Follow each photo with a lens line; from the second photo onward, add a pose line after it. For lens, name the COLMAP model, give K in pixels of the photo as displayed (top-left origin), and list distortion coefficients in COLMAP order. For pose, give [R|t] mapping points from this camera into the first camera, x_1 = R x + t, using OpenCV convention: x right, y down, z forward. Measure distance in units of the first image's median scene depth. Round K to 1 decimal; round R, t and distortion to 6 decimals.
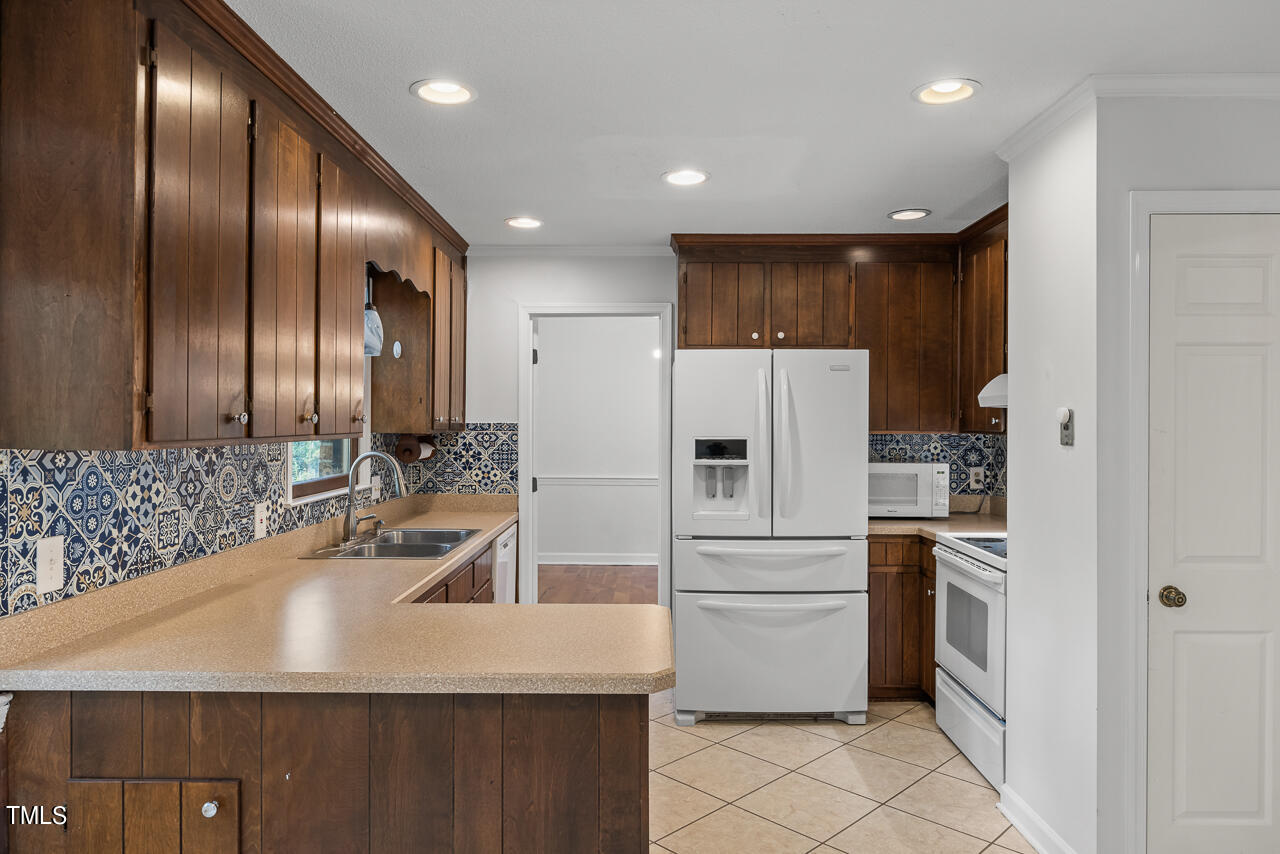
lens RADIAL K [[829.9, 0, 627.5], [0, 829.9, 428.2], [0, 0, 1]] dist [-0.025581, -0.000797]
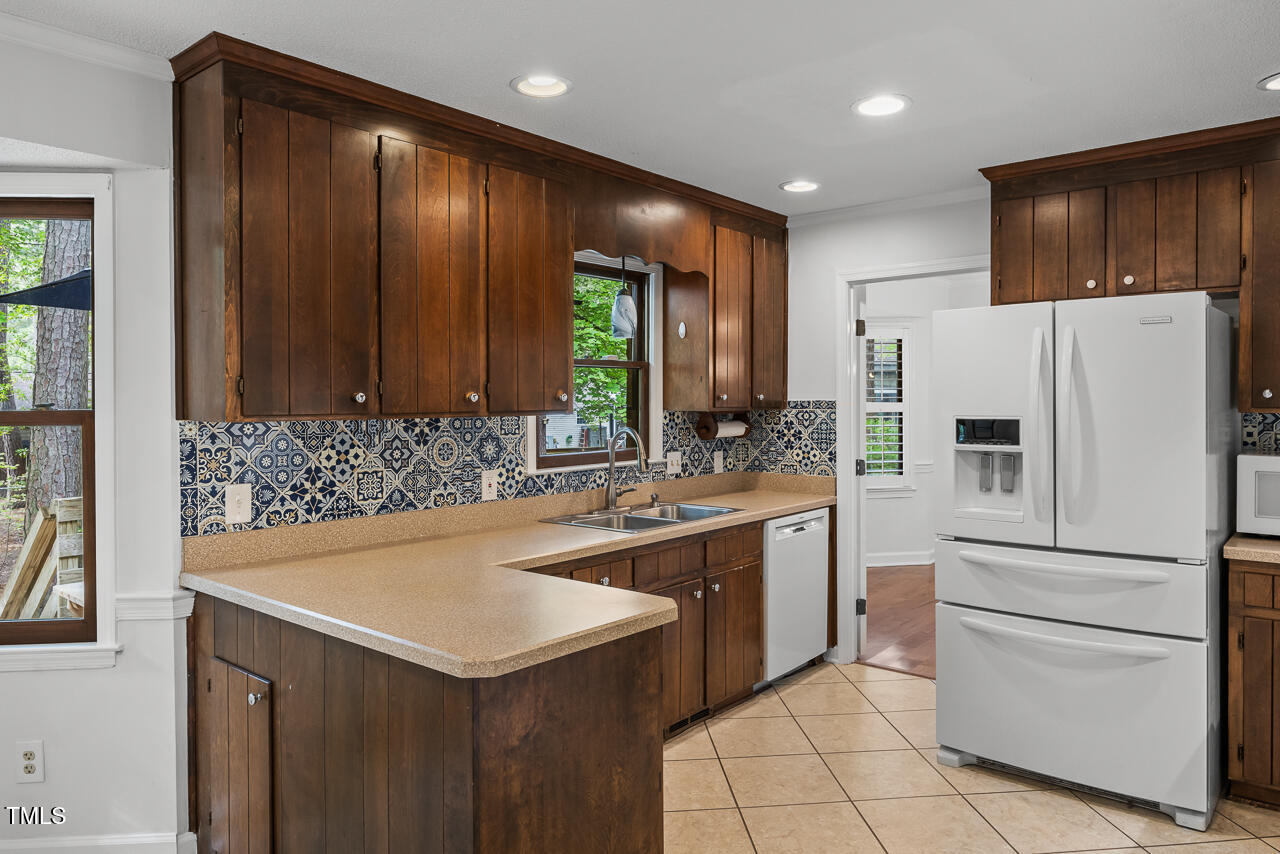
lens RADIAL K [[829.9, 0, 639.8], [0, 829.9, 413.5], [0, 0, 1]] dist [-0.025581, -0.000797]
pose [[0.773876, 0.003579, -0.633327, 0.352167], [0.001217, 0.999974, 0.007138, 0.001896], [0.633336, -0.006294, 0.773852, 0.171415]]
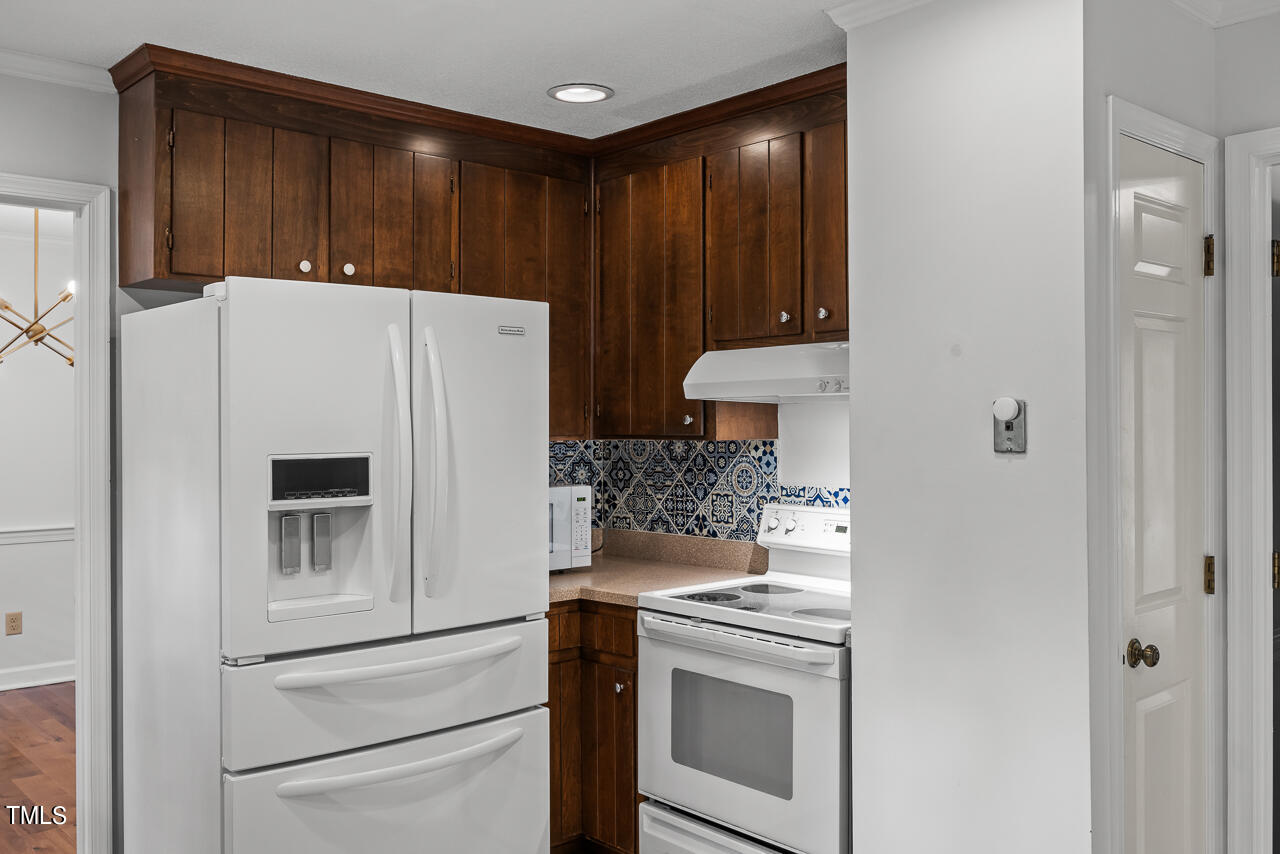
lens RADIAL K [[1098.1, 0, 649.2], [0, 1098.1, 428.1], [0, 0, 1]] dist [-0.030068, 0.004573]
pose [[0.718504, -0.009396, 0.695459, -0.207854], [0.012802, 0.999918, 0.000283, -0.002641], [-0.695405, 0.008700, 0.718566, 0.369966]]
